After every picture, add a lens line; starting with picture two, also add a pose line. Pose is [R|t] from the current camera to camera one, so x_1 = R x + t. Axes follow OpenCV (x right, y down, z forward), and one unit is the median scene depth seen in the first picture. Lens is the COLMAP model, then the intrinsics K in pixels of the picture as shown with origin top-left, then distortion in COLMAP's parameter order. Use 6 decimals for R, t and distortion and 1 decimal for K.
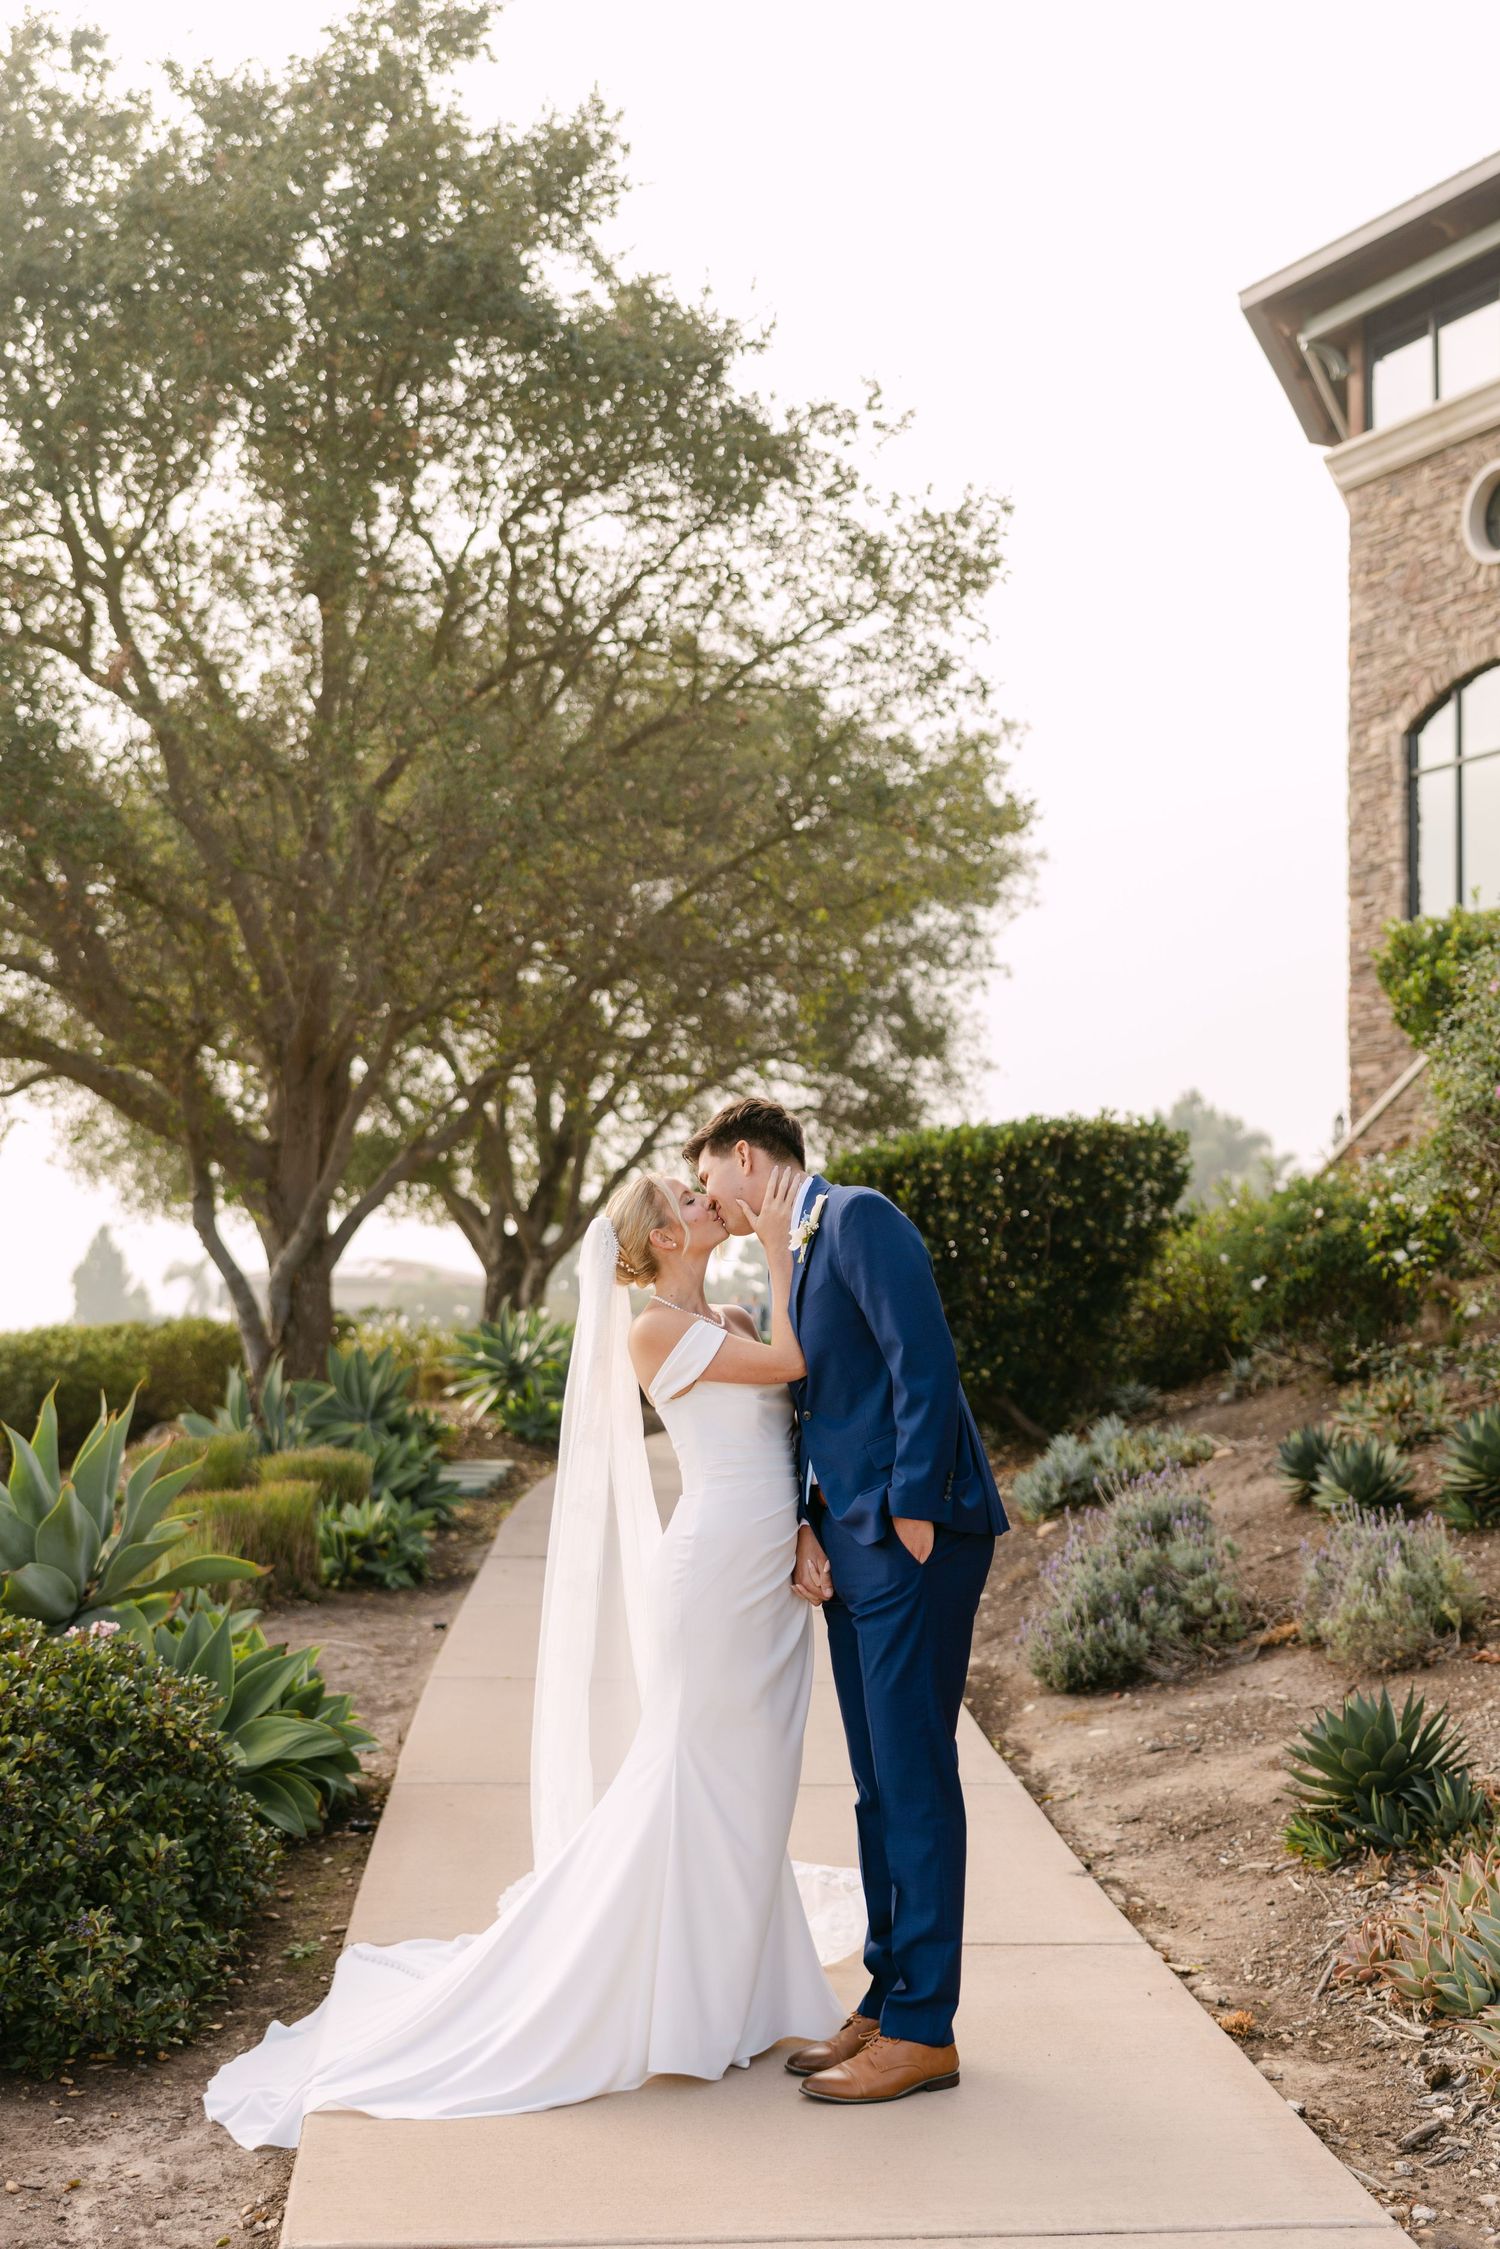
lens RADIAL K [[2690.3, 0, 804.5], [0, 2690.3, 1118.5], [0, 0, 1]] dist [-0.004613, -0.018022]
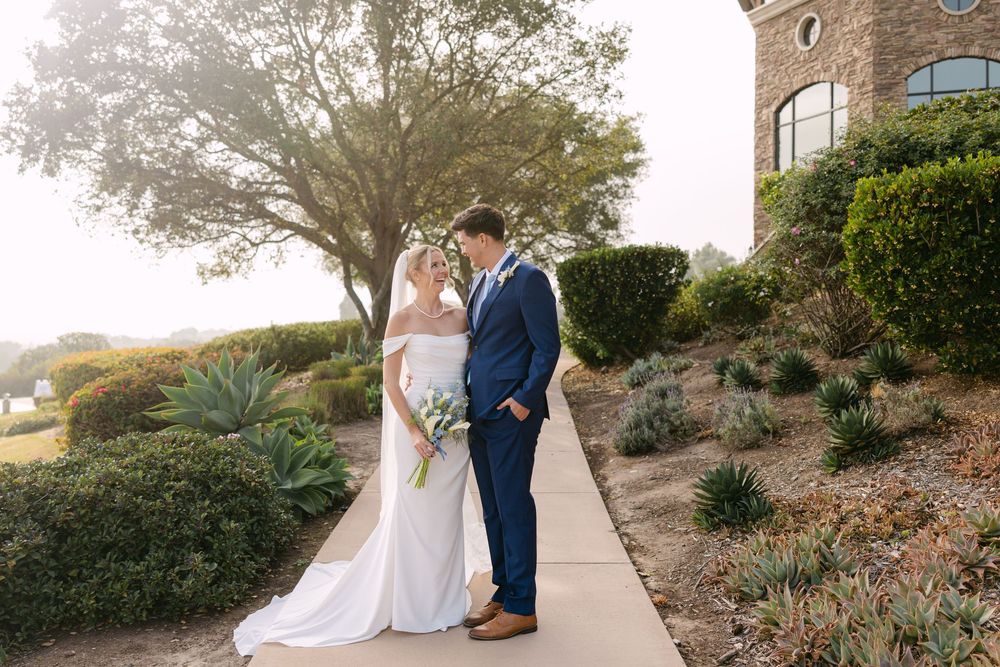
lens RADIAL K [[898.0, 0, 542.5], [0, 898.0, 307.7], [0, 0, 1]] dist [0.002192, -0.008005]
pose [[0.999261, -0.004626, -0.038171, 0.028725], [0.006968, 0.998085, 0.061466, 0.006481], [0.037813, -0.061686, 0.997379, 0.065501]]
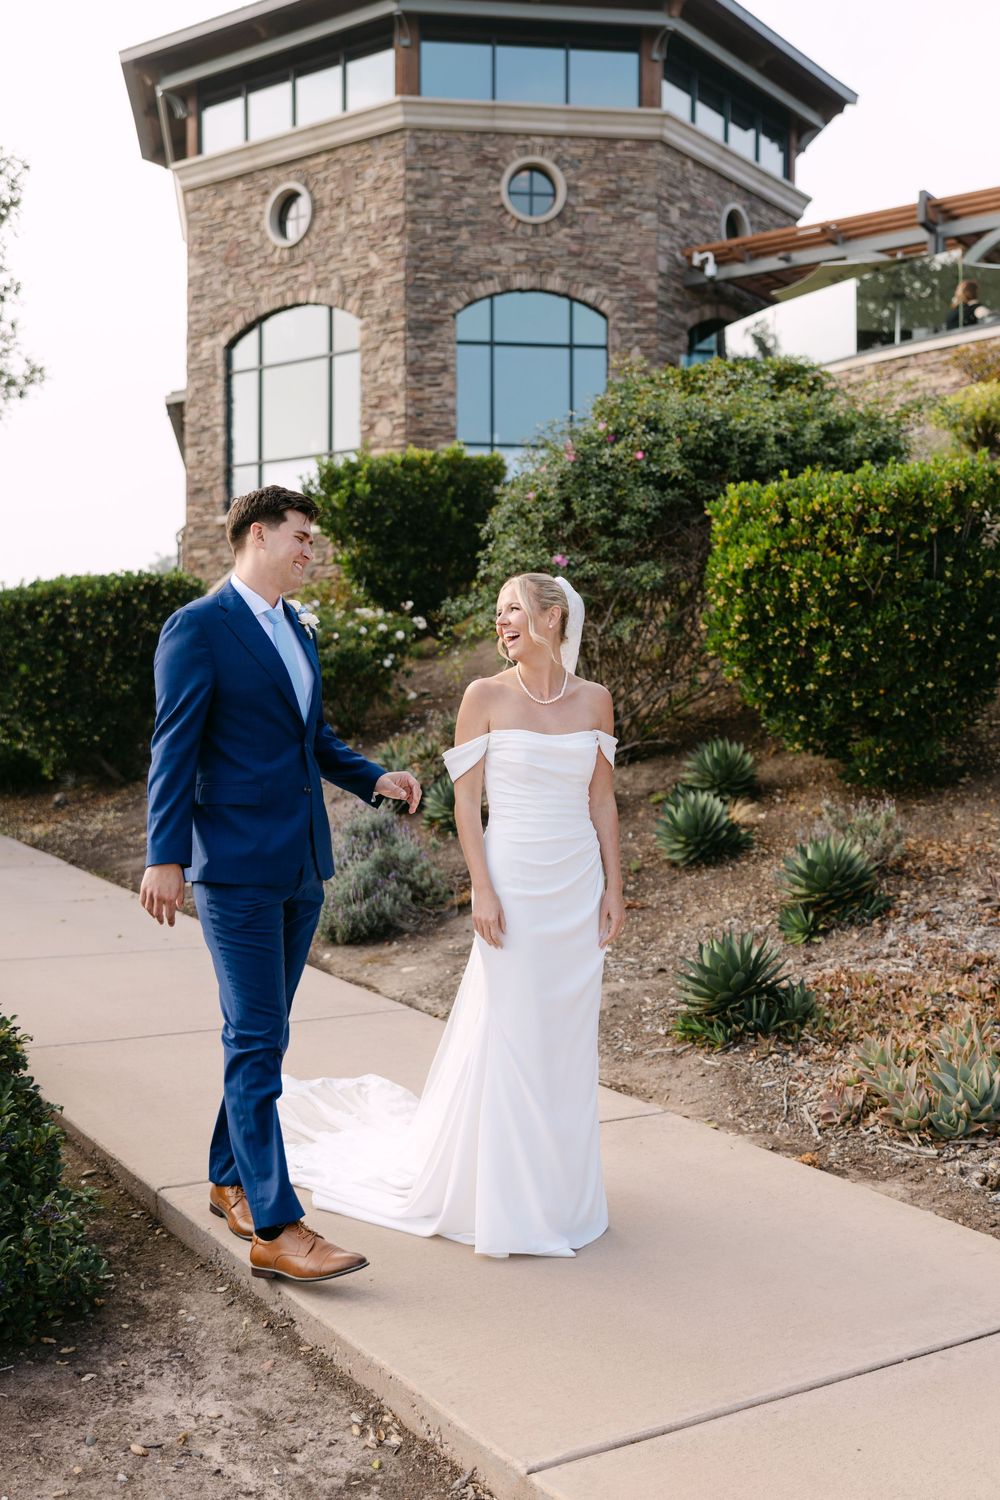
lens RADIAL K [[1571.3, 0, 481.0], [0, 1571.3, 744.8], [0, 0, 1]] dist [0.024204, -0.044644]
pose [[0.900567, -0.018783, 0.434311, -0.127213], [-0.024794, 0.995220, 0.094454, 0.008366], [-0.434009, -0.095831, 0.895797, 0.102713]]
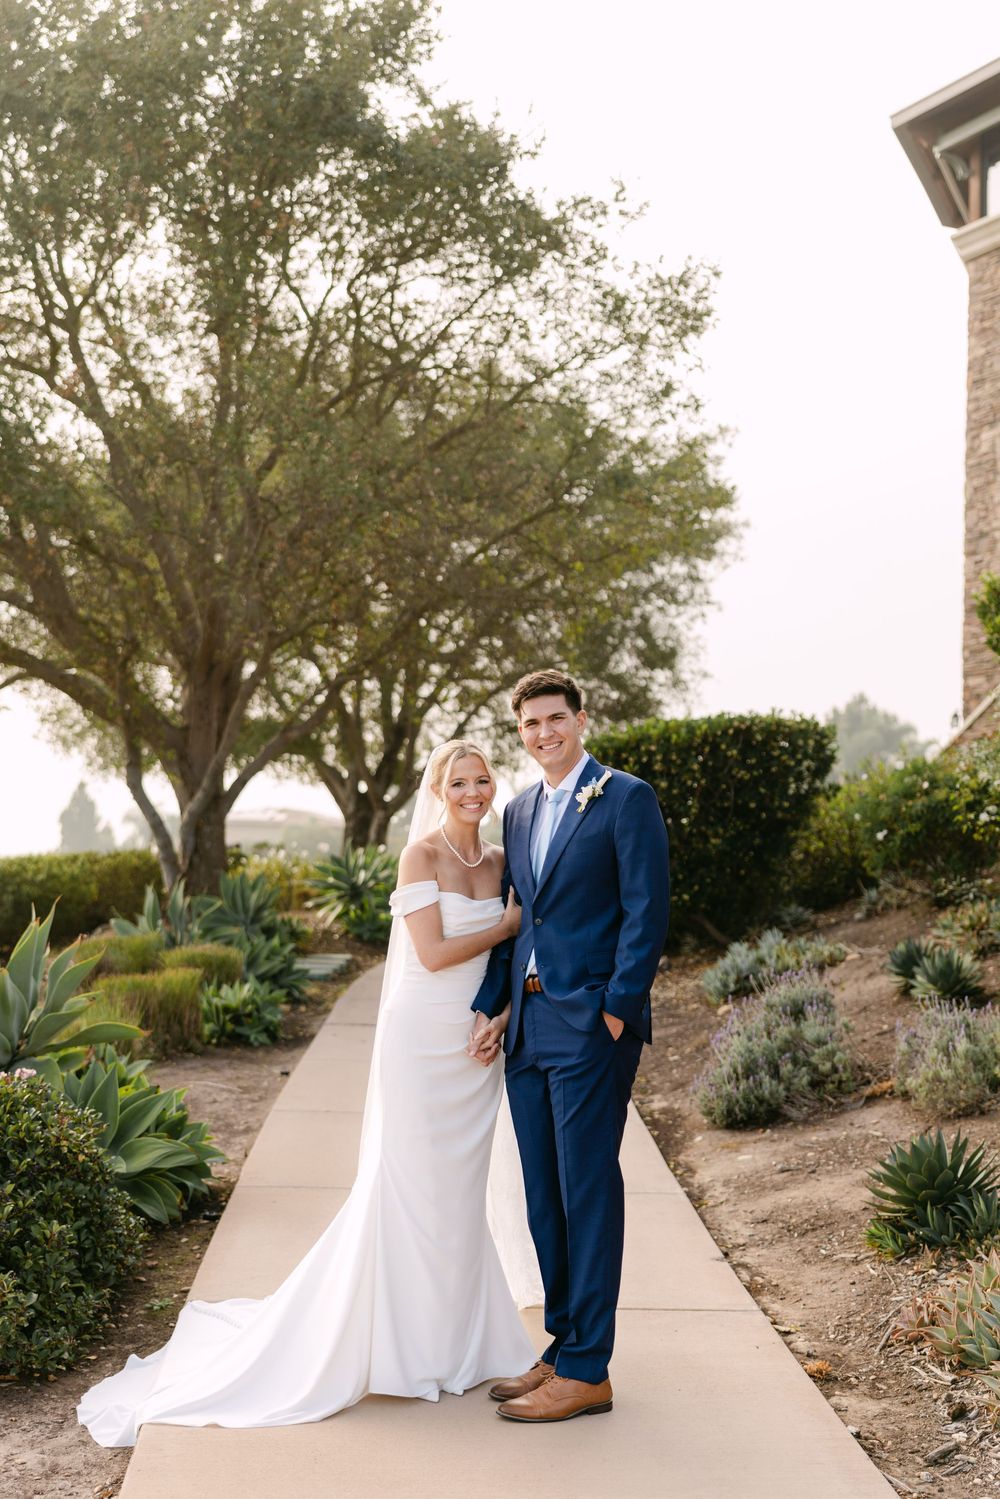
lens RADIAL K [[1928.7, 0, 527.7], [0, 1928.7, 751.8], [0, 0, 1]] dist [-0.007925, -0.011472]
pose [[0.999598, 0.010719, -0.026231, 0.011009], [-0.010160, 0.999720, 0.021351, -0.000988], [0.026452, -0.021076, 0.999428, 0.001798]]
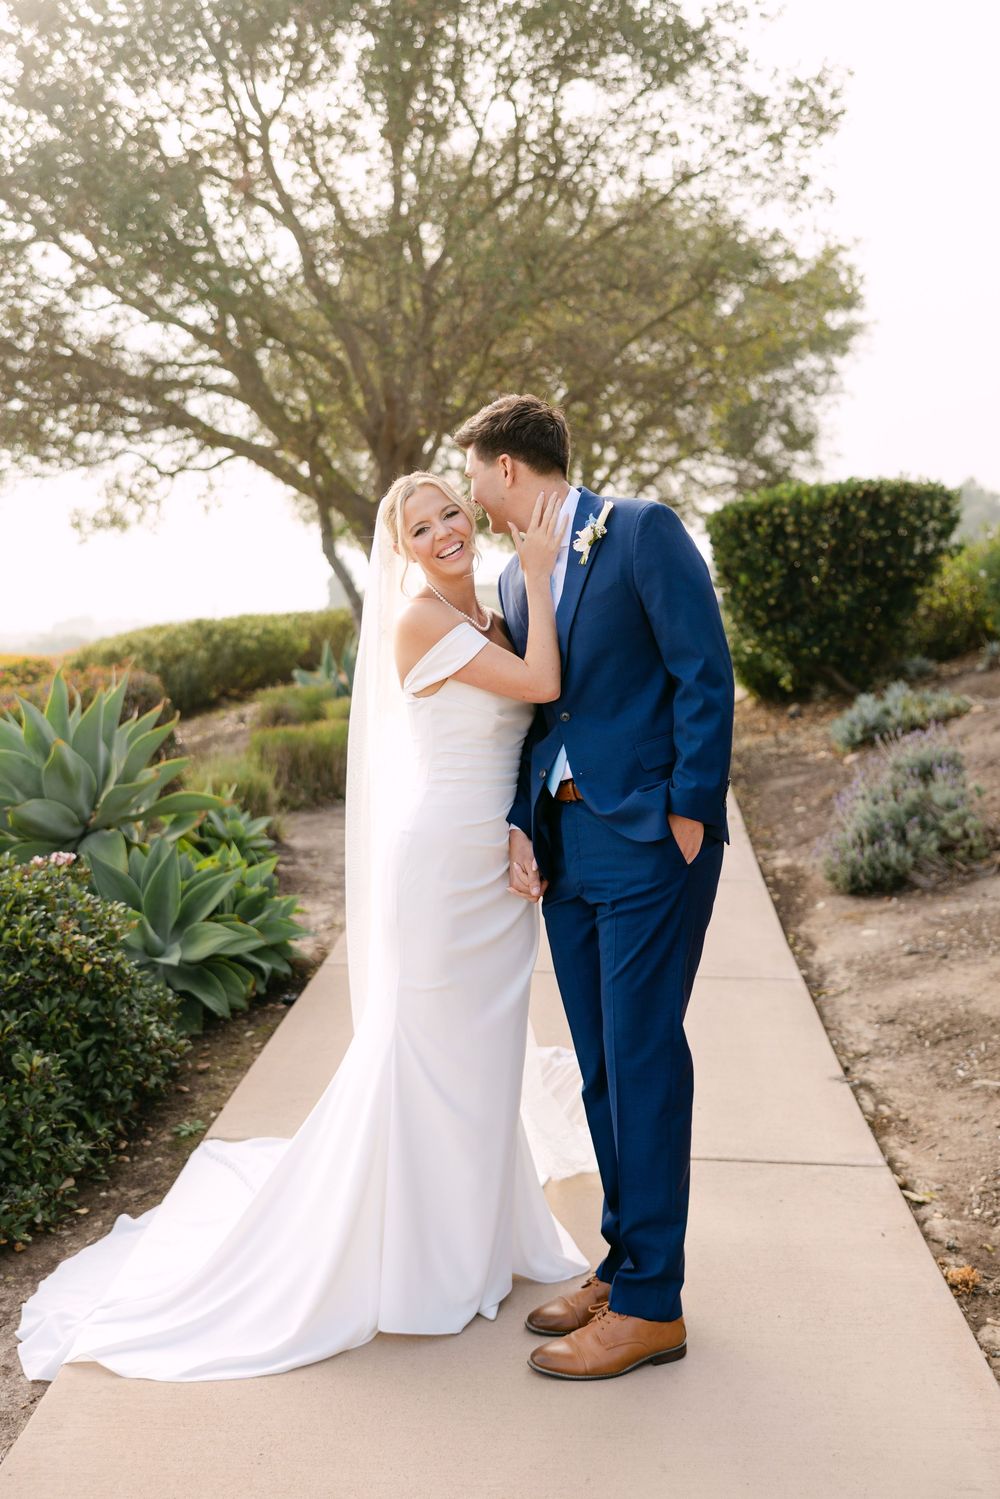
lens RADIAL K [[1558.8, 0, 527.8], [0, 1558.8, 662.6], [0, 0, 1]] dist [0.012244, -0.001057]
pose [[0.991391, 0.011859, -0.130399, 0.022076], [0.002371, 0.994101, 0.108431, 0.007446], [0.130915, -0.107807, 0.985515, 0.127725]]
